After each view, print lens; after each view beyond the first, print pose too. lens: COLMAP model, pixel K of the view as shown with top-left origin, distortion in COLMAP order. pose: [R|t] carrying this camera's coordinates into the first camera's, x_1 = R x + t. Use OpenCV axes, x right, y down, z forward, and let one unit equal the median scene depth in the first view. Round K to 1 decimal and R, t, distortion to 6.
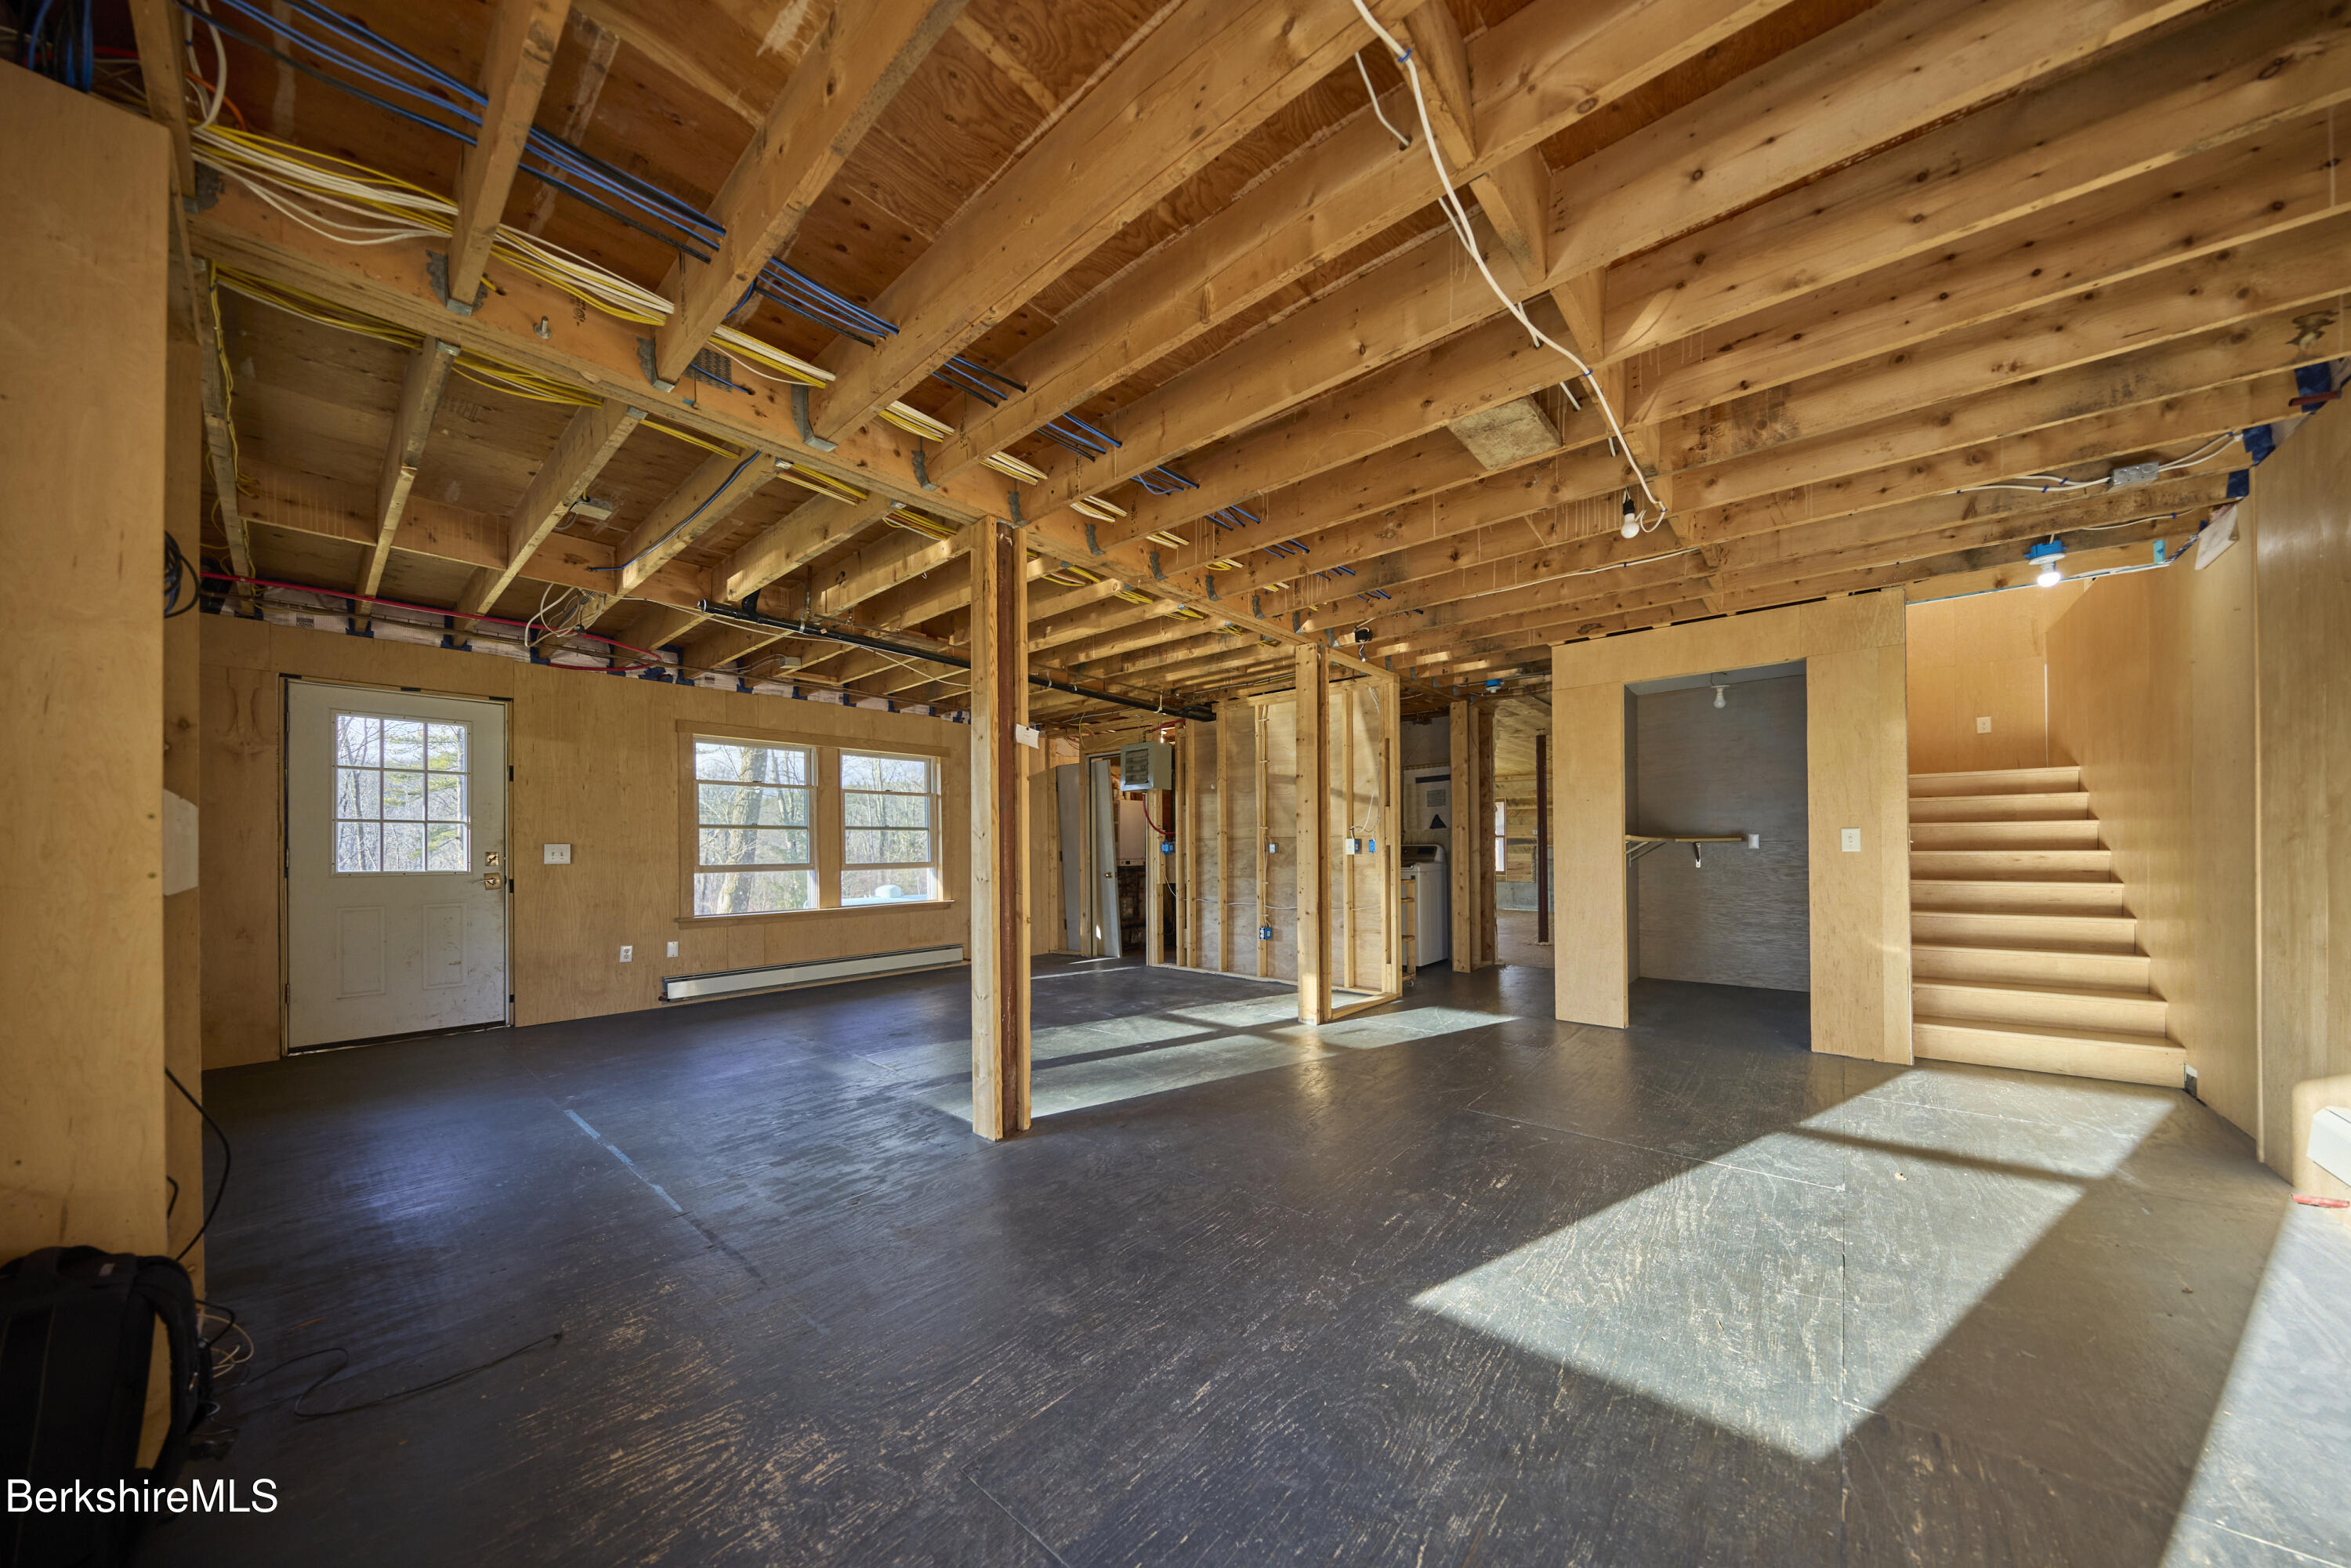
lens RADIAL K [[768.5, 0, 1190.0], [0, 768.5, 840.3], [0, 0, 1]] dist [0.000997, 0.000017]
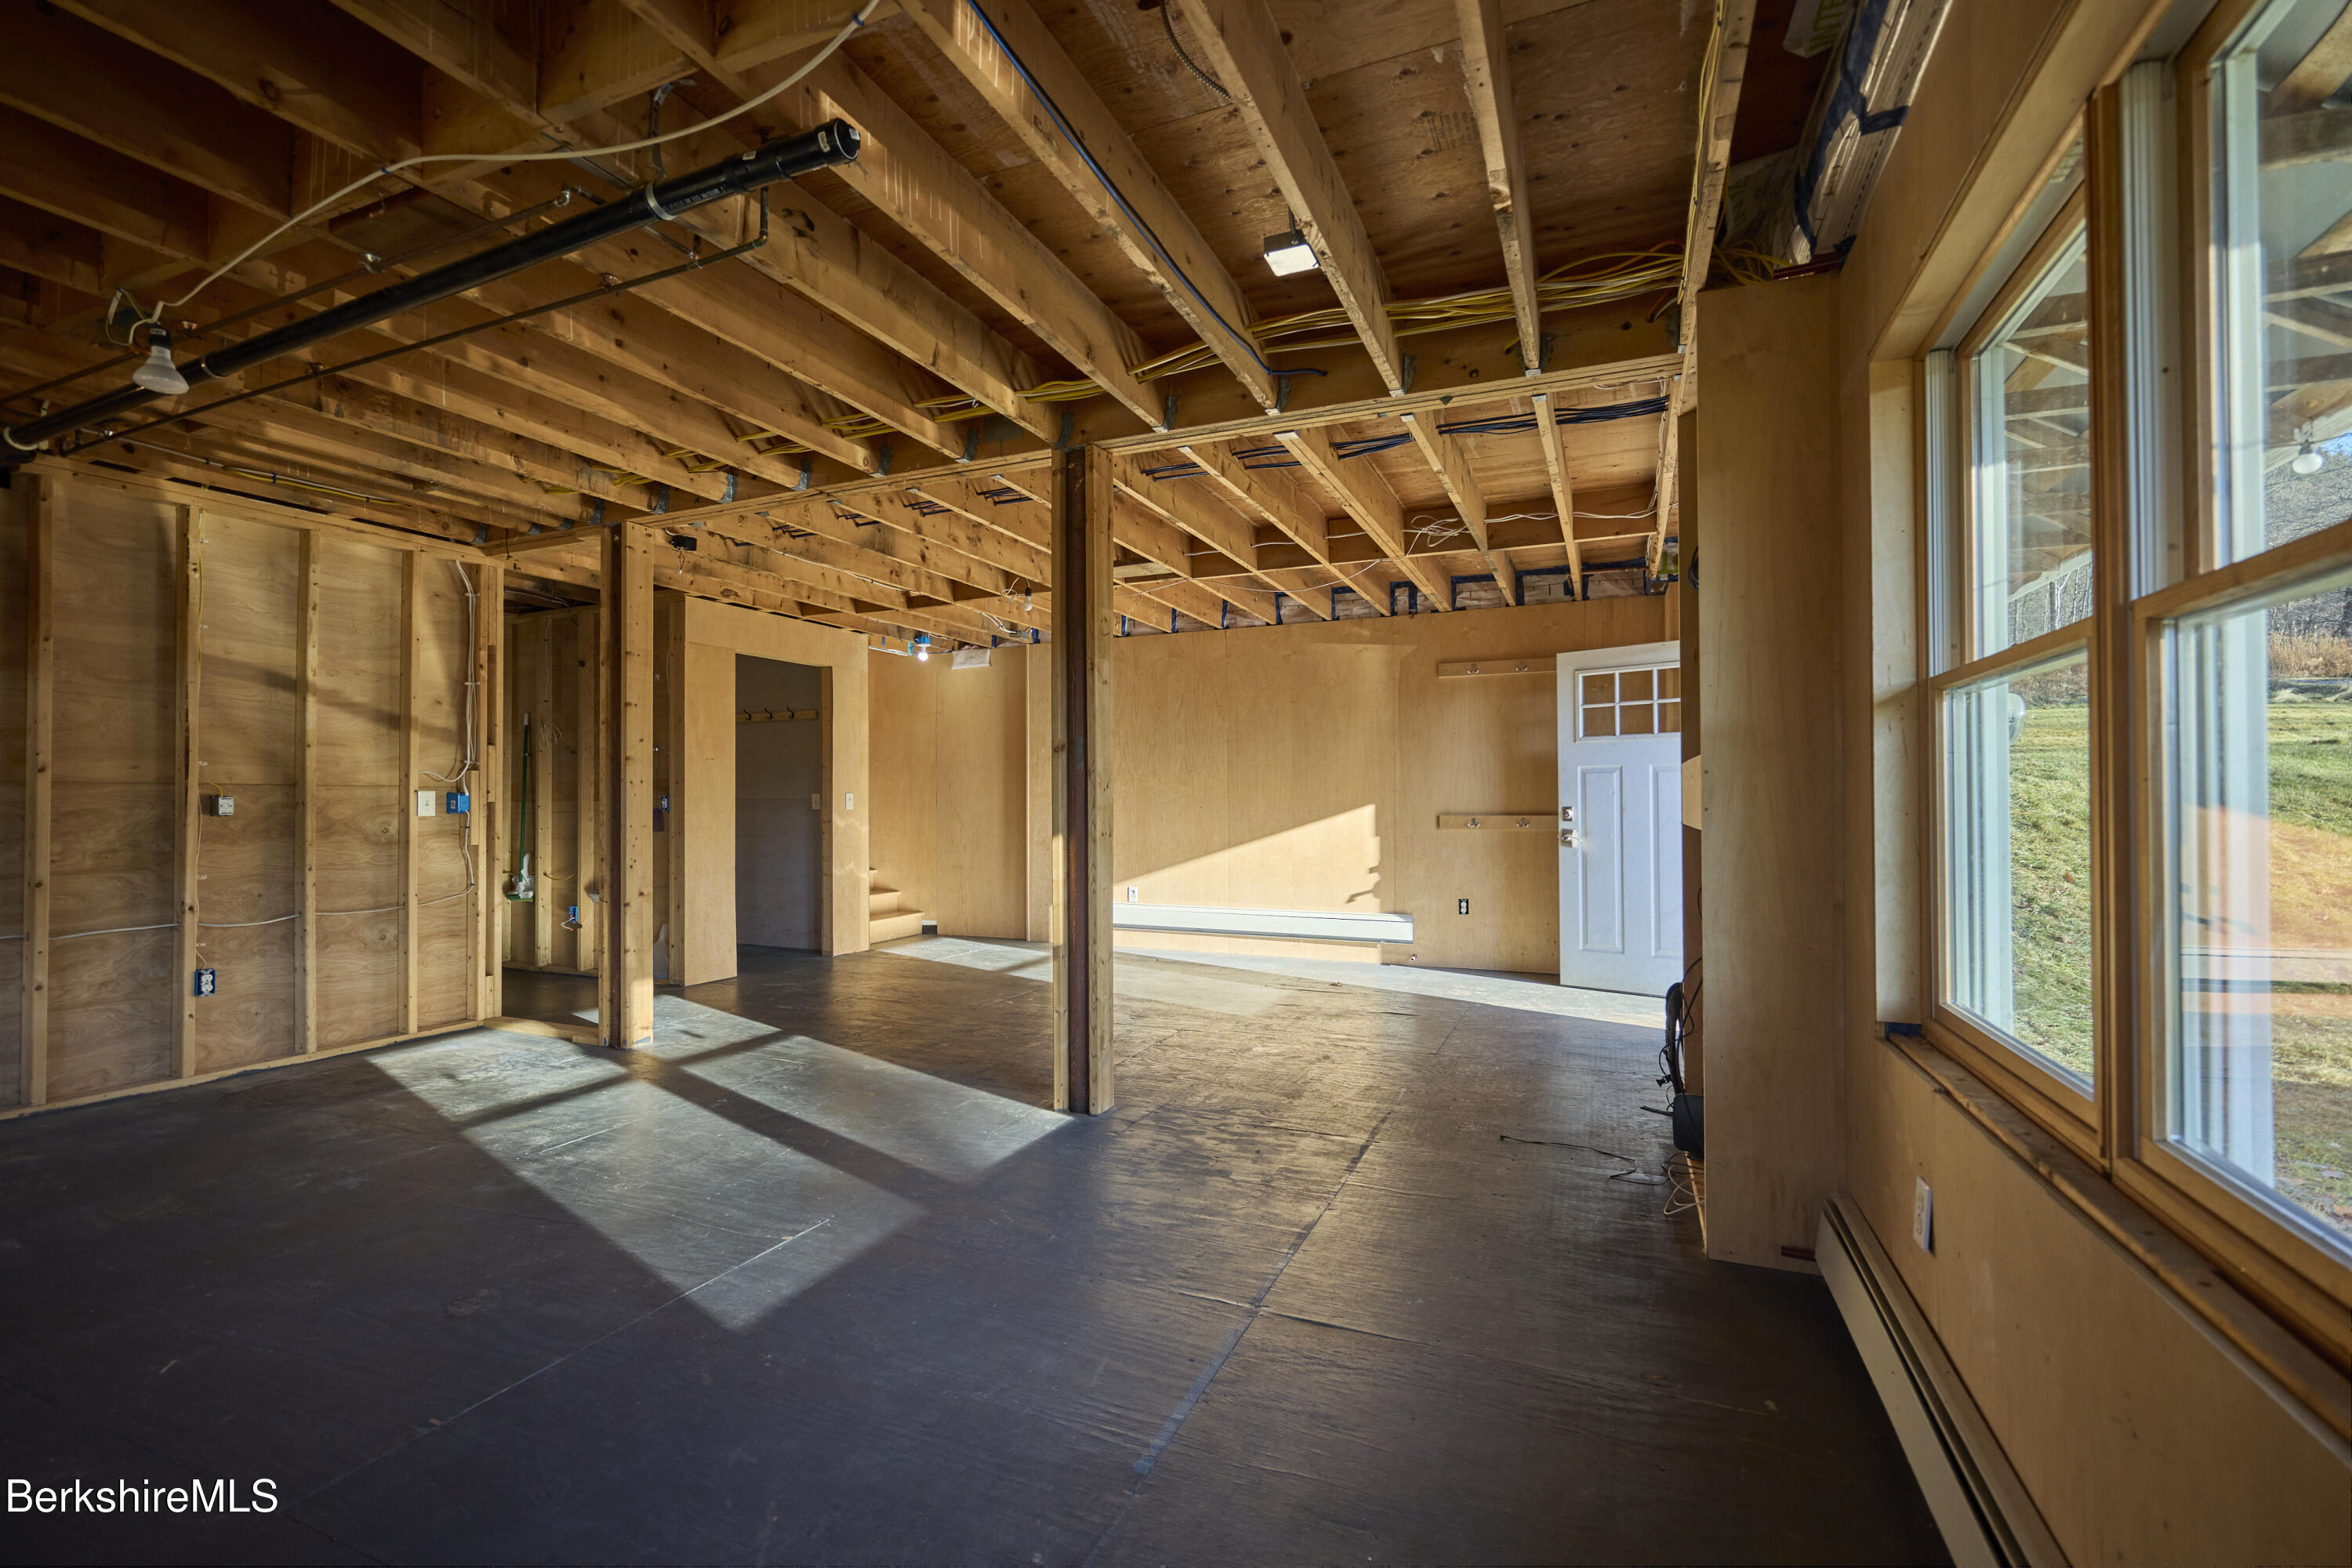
lens RADIAL K [[1012.8, 0, 1175.1], [0, 1012.8, 794.5], [0, 0, 1]] dist [-0.001079, -0.000079]
pose [[-0.291082, 0.016695, 0.956552, -1.489378], [-0.005378, 0.999803, -0.019086, 0.024611], [-0.956683, -0.010700, -0.290935, 1.291432]]
